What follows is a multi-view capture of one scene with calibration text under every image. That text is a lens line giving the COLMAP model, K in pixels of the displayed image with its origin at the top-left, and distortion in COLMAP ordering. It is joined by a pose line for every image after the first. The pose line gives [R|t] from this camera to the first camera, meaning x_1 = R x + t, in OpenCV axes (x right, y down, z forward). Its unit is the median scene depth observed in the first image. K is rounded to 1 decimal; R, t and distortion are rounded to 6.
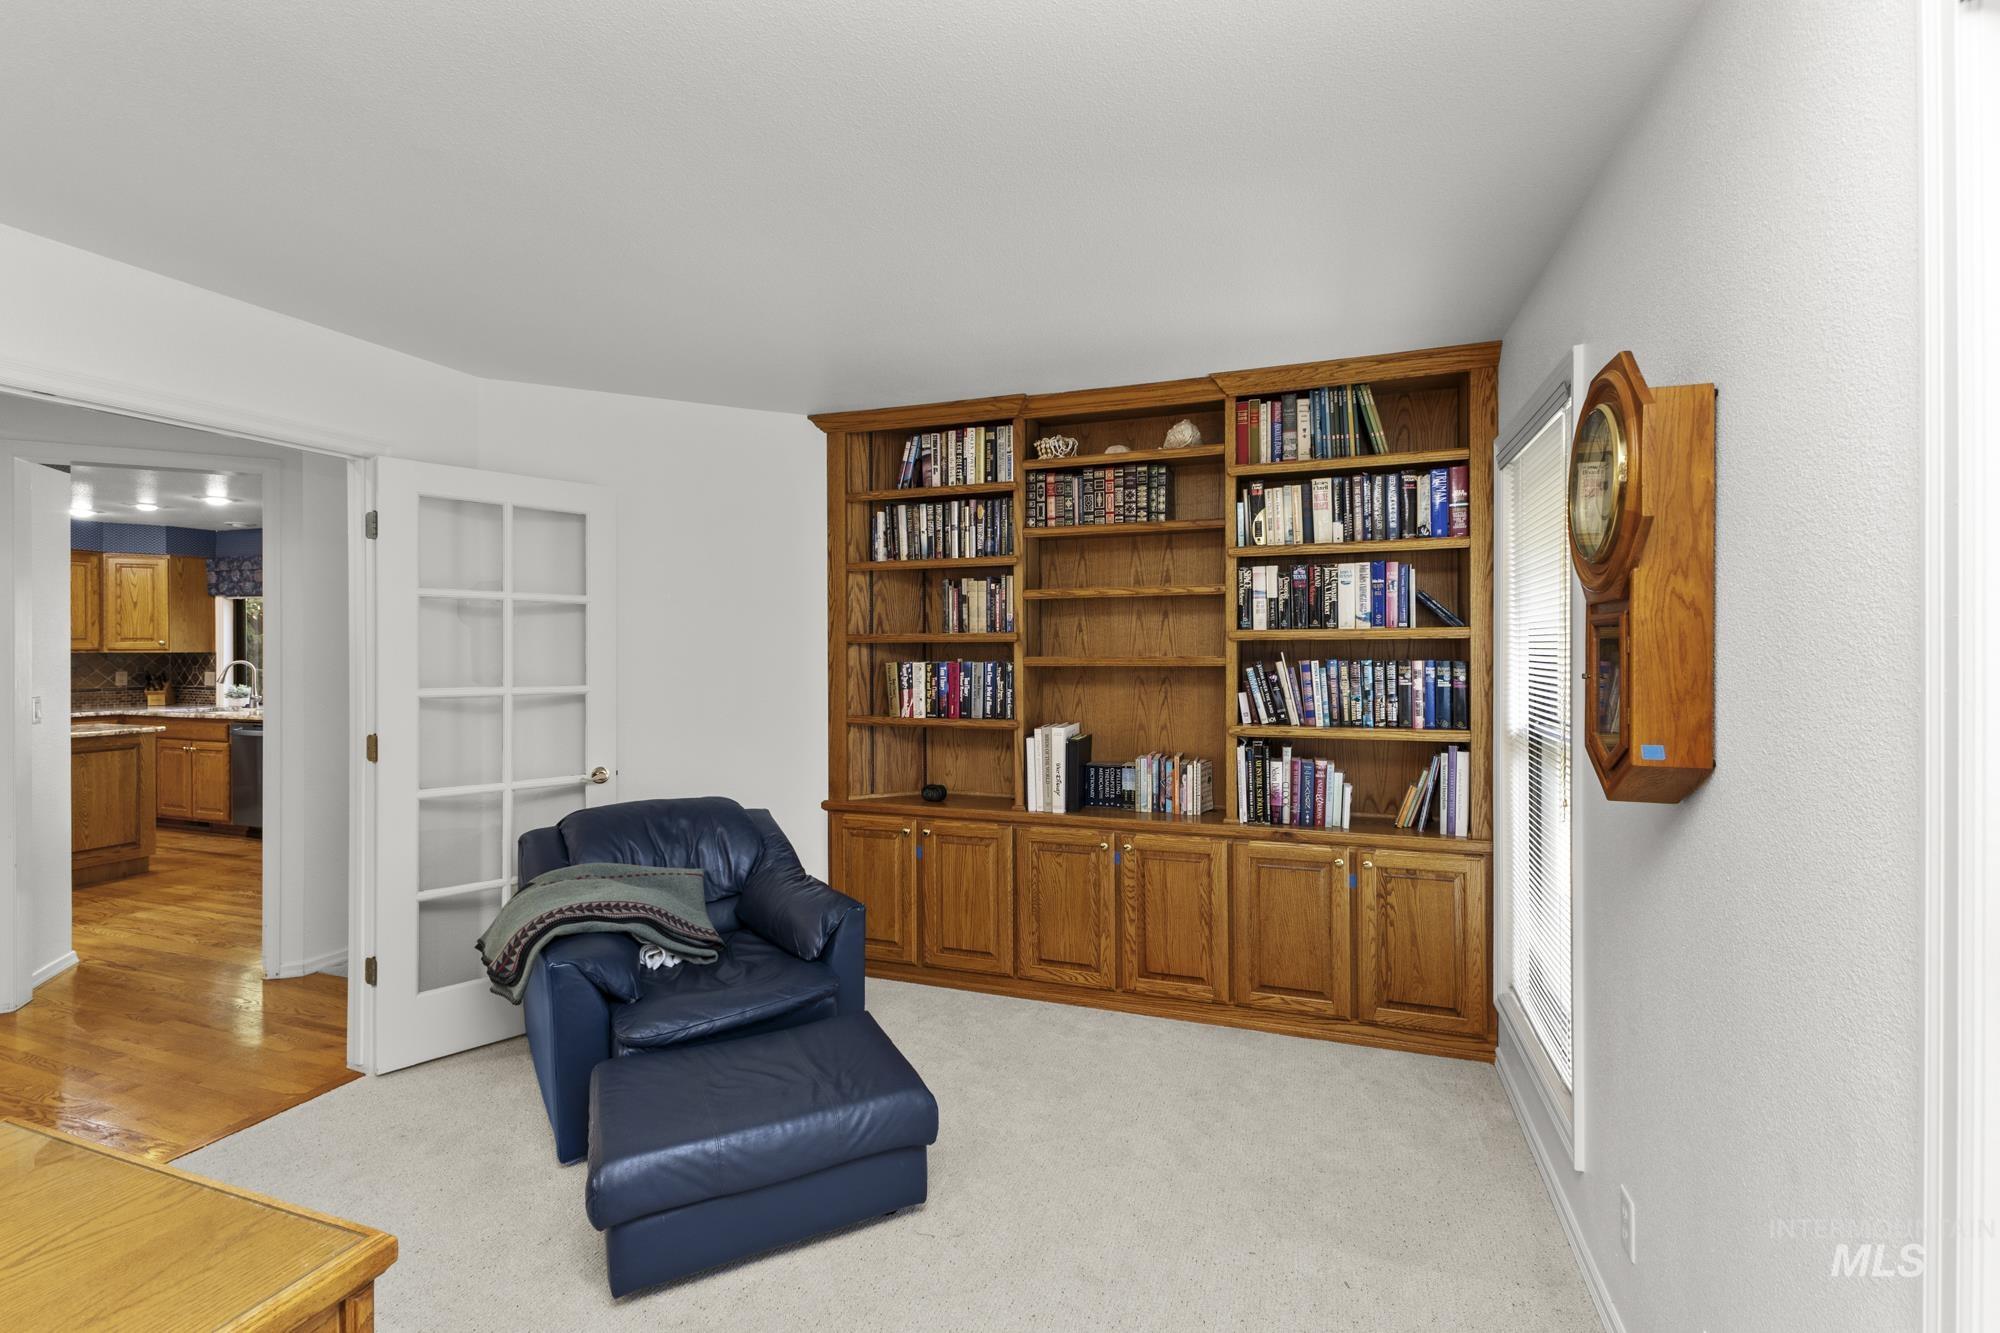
lens RADIAL K [[873.1, 0, 1003.3], [0, 873.1, 640.3], [0, 0, 1]] dist [0.007167, 0.000262]
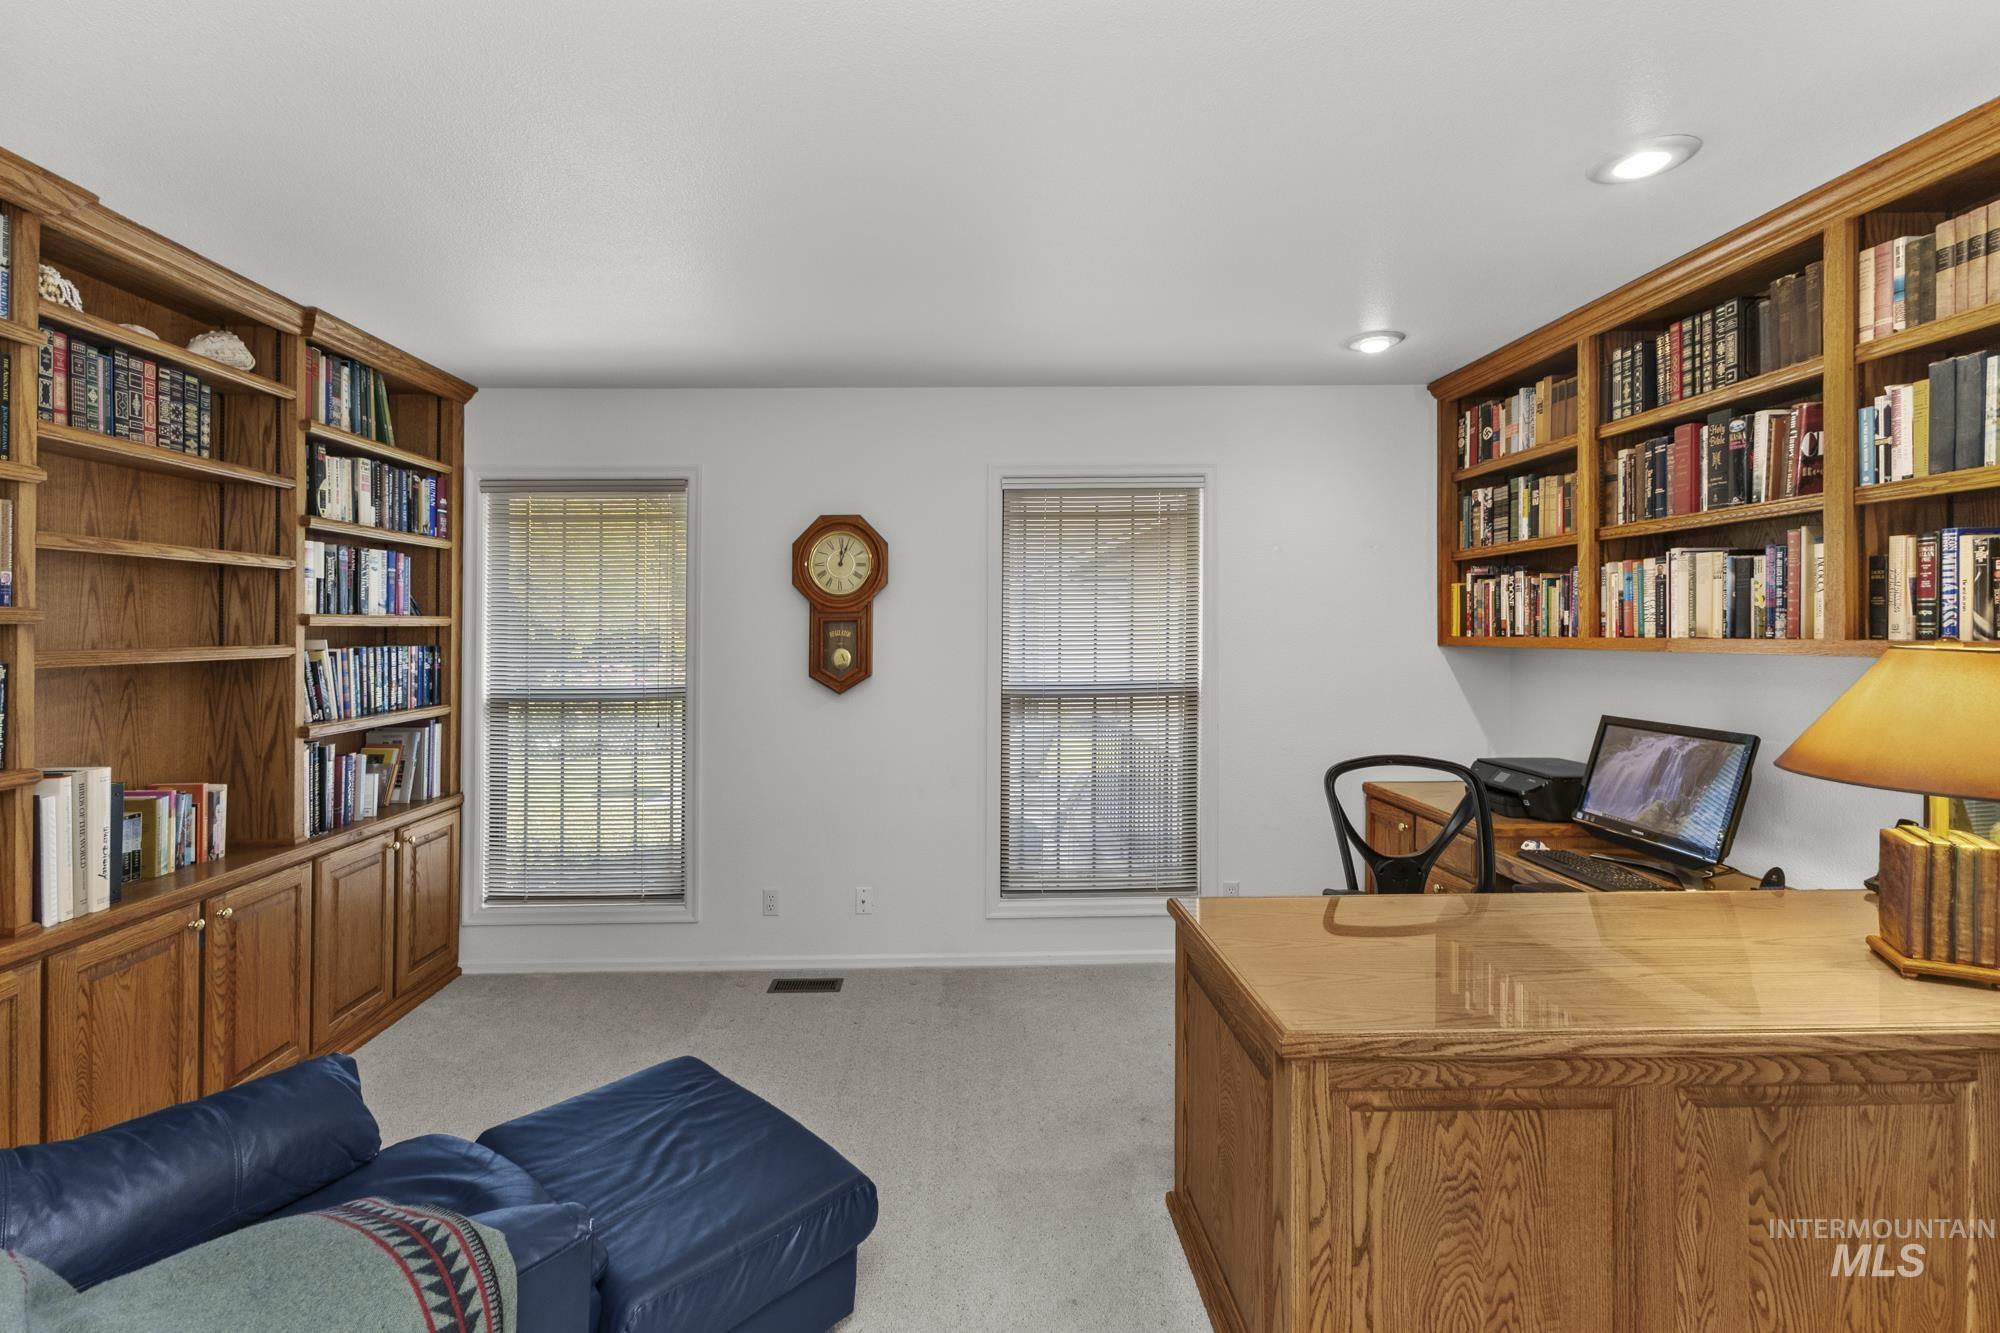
lens RADIAL K [[864.3, 0, 996.8], [0, 864.3, 660.9], [0, 0, 1]] dist [0.002304, 0.000047]
pose [[-0.359274, -0.033171, 0.932642, -0.762307], [-0.010050, 0.999448, 0.031676, -0.000025], [-0.933178, 0.002007, -0.359409, 0.682784]]
